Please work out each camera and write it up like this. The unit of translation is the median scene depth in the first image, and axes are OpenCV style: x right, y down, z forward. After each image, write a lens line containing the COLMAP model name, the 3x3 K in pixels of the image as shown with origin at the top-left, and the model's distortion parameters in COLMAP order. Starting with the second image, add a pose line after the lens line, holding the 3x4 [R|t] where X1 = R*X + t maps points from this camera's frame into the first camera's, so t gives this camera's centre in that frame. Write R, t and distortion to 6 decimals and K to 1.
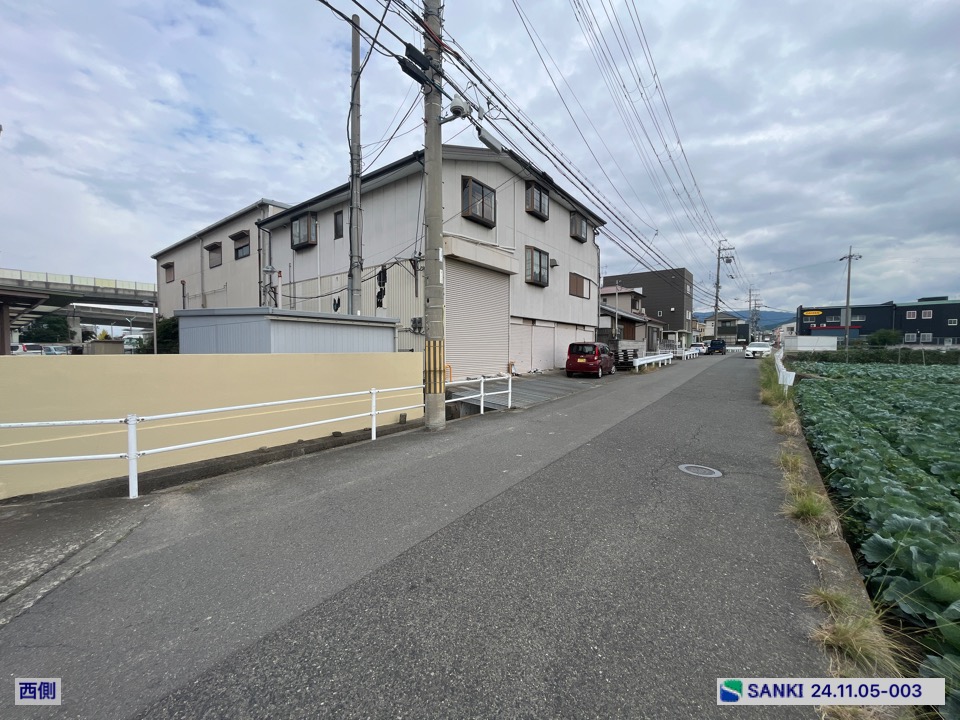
lens RADIAL K [[388.4, 0, 476.0], [0, 388.4, 364.1], [0, 0, 1]] dist [-0.003198, 0.000318]
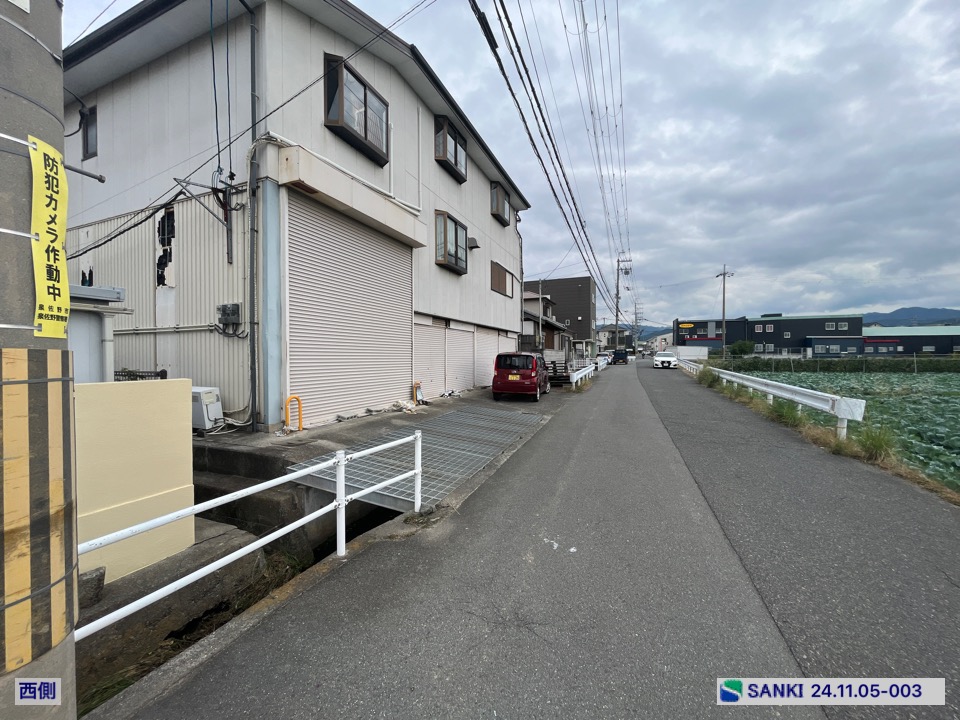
lens RADIAL K [[388.4, 0, 475.9], [0, 388.4, 363.1], [0, 0, 1]] dist [-0.003198, 0.000318]
pose [[0.968435, -0.006419, 0.249184, 0.022183], [0.013029, 0.999605, -0.024885, -0.017333], [-0.248926, 0.027346, 0.968136, 0.290736]]
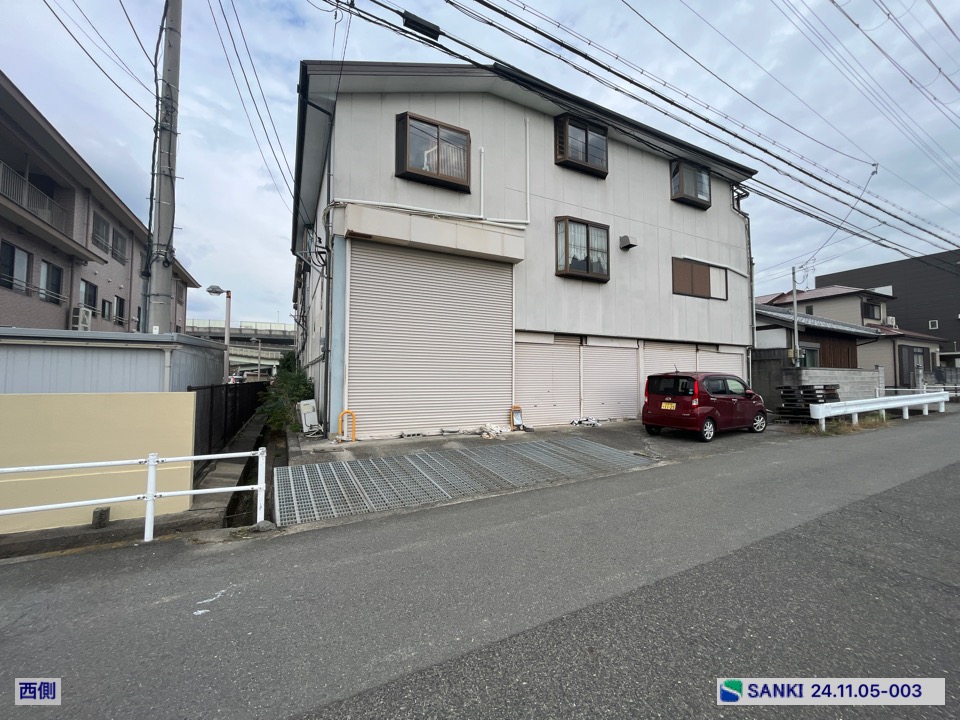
lens RADIAL K [[388.4, 0, 475.9], [0, 388.4, 363.4], [0, 0, 1]] dist [-0.003198, 0.000318]
pose [[0.894901, -0.017499, -0.445921, 0.249507], [-0.019784, 0.996693, -0.078815, -0.018962], [0.445825, 0.079354, 0.891596, 0.358169]]
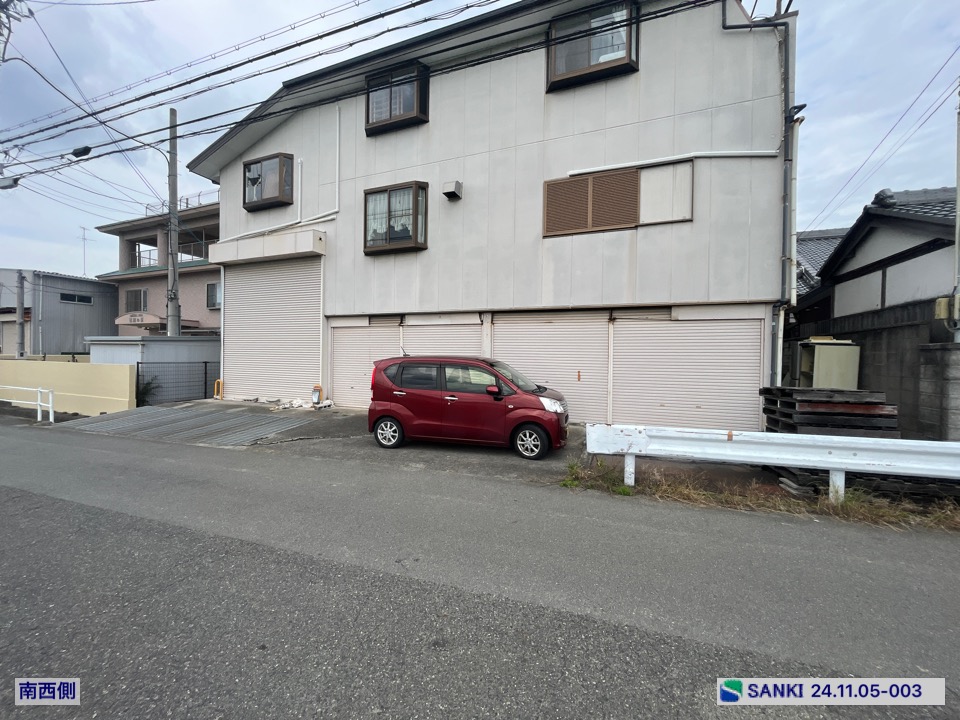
lens RADIAL K [[388.4, 0, 475.7], [0, 388.4, 362.5], [0, 0, 1]] dist [-0.003198, 0.000318]
pose [[0.258804, 0.016537, -0.965788, 0.654321], [-0.055034, 0.998482, 0.002349, -0.050949], [0.964361, 0.052543, 0.259321, 0.891847]]
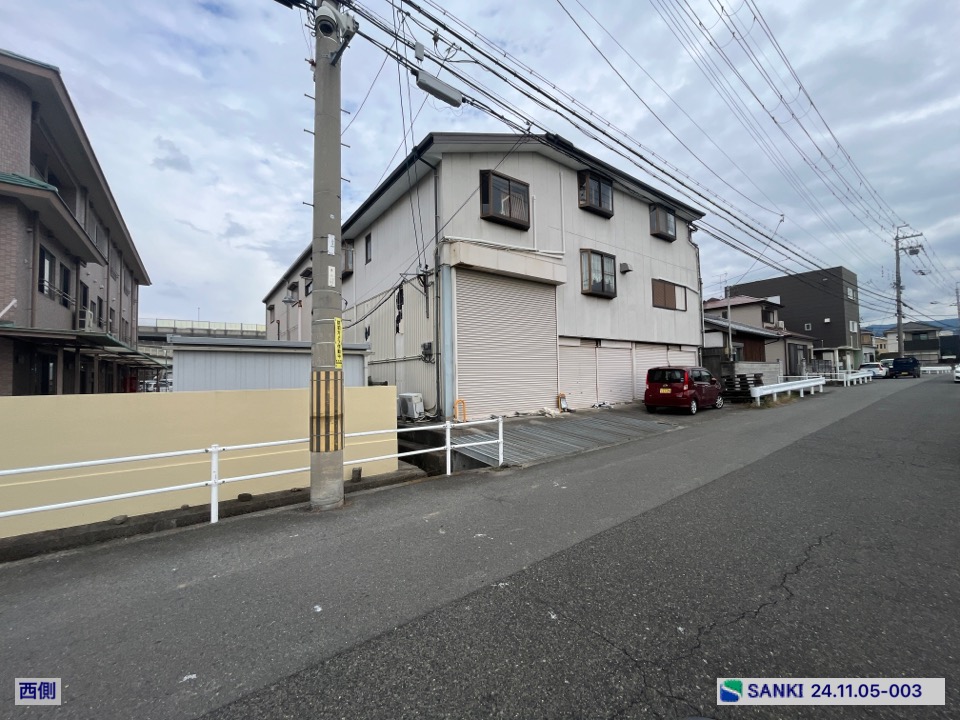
lens RADIAL K [[388.4, 0, 475.4], [0, 388.4, 363.8], [0, 0, 1]] dist [-0.003198, 0.000318]
pose [[0.958361, -0.028965, -0.284086, 0.122857], [0.008221, 0.997229, -0.073943, -0.008081], [0.285441, 0.068529, 0.955943, 0.160013]]
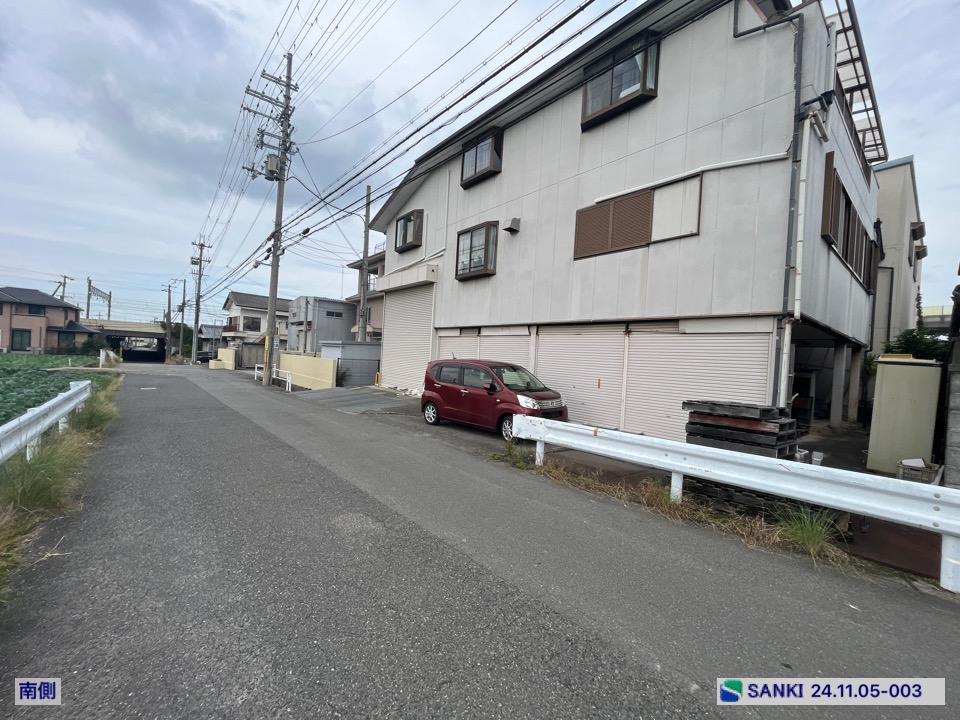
lens RADIAL K [[388.4, 0, 475.0], [0, 388.4, 362.6], [0, 0, 1]] dist [-0.003198, 0.000318]
pose [[-0.230183, -0.000400, -0.973147, 0.760016], [-0.095992, 0.995132, 0.022296, -0.062315], [0.968401, 0.098547, -0.229101, 1.071785]]
